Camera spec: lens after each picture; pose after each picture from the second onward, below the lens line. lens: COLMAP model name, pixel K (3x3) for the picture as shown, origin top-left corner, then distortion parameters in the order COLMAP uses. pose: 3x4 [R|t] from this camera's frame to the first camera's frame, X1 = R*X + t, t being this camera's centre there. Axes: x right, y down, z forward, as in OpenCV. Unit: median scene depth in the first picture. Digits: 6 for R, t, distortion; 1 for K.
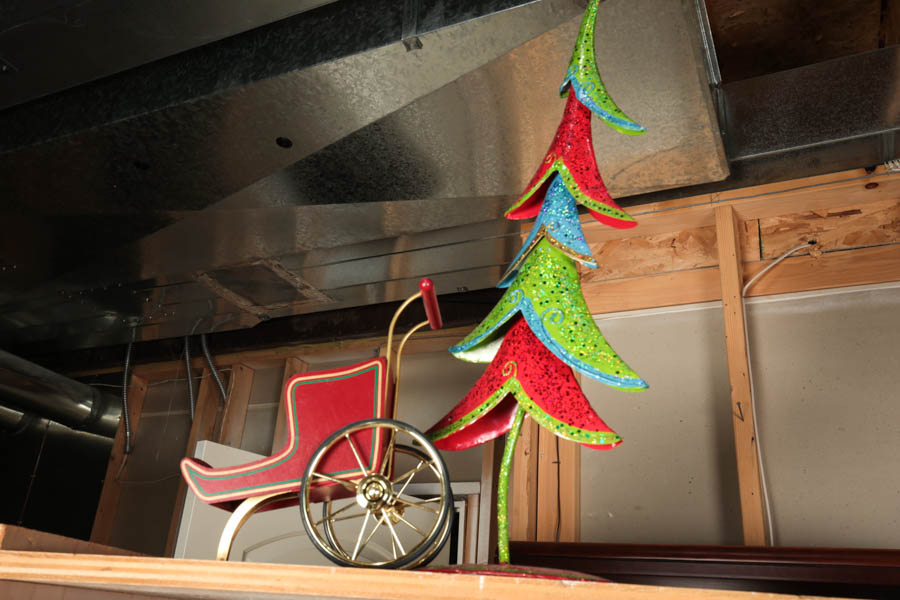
lens RADIAL K [[749.3, 0, 450.0], [0, 749.3, 300.0], [0, 0, 1]] dist [0.001619, -0.000676]
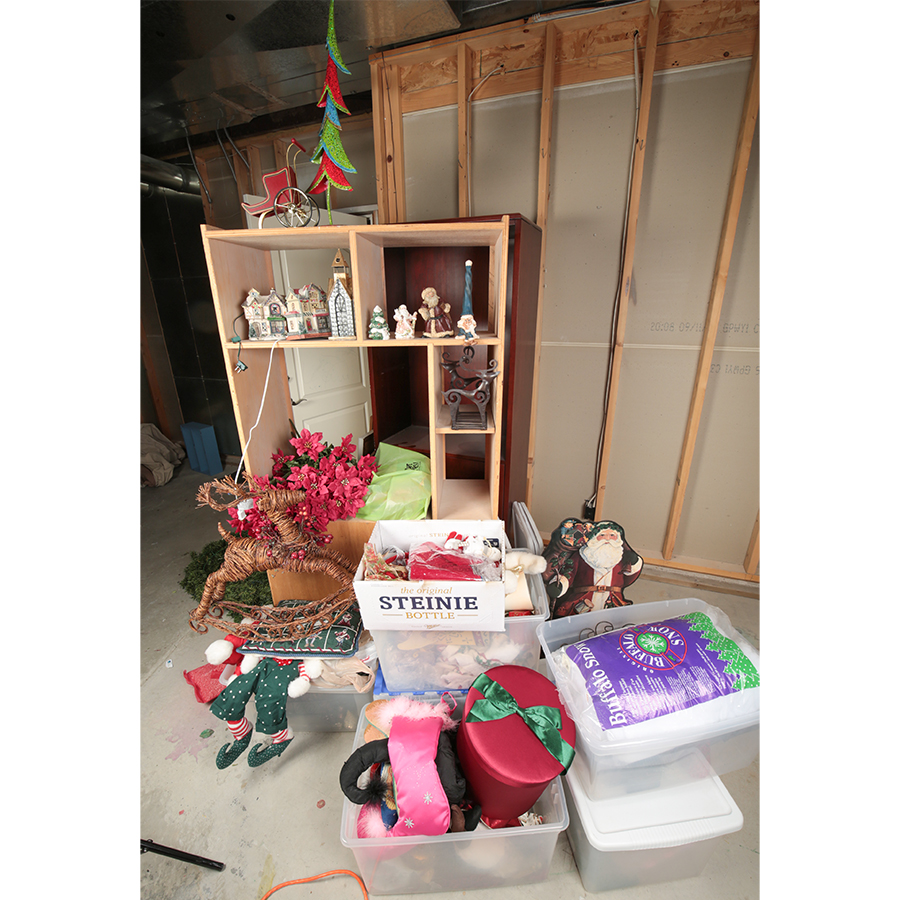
lens RADIAL K [[419.5, 0, 450.0], [0, 419.5, 450.0], [0, 0, 1]] dist [-0.017408, 0.000478]
pose [[0.994776, -0.095799, 0.035250, 0.180212], [0.044297, 0.716243, 0.696444, -0.111551], [-0.091966, -0.691245, 0.716745, -0.529233]]
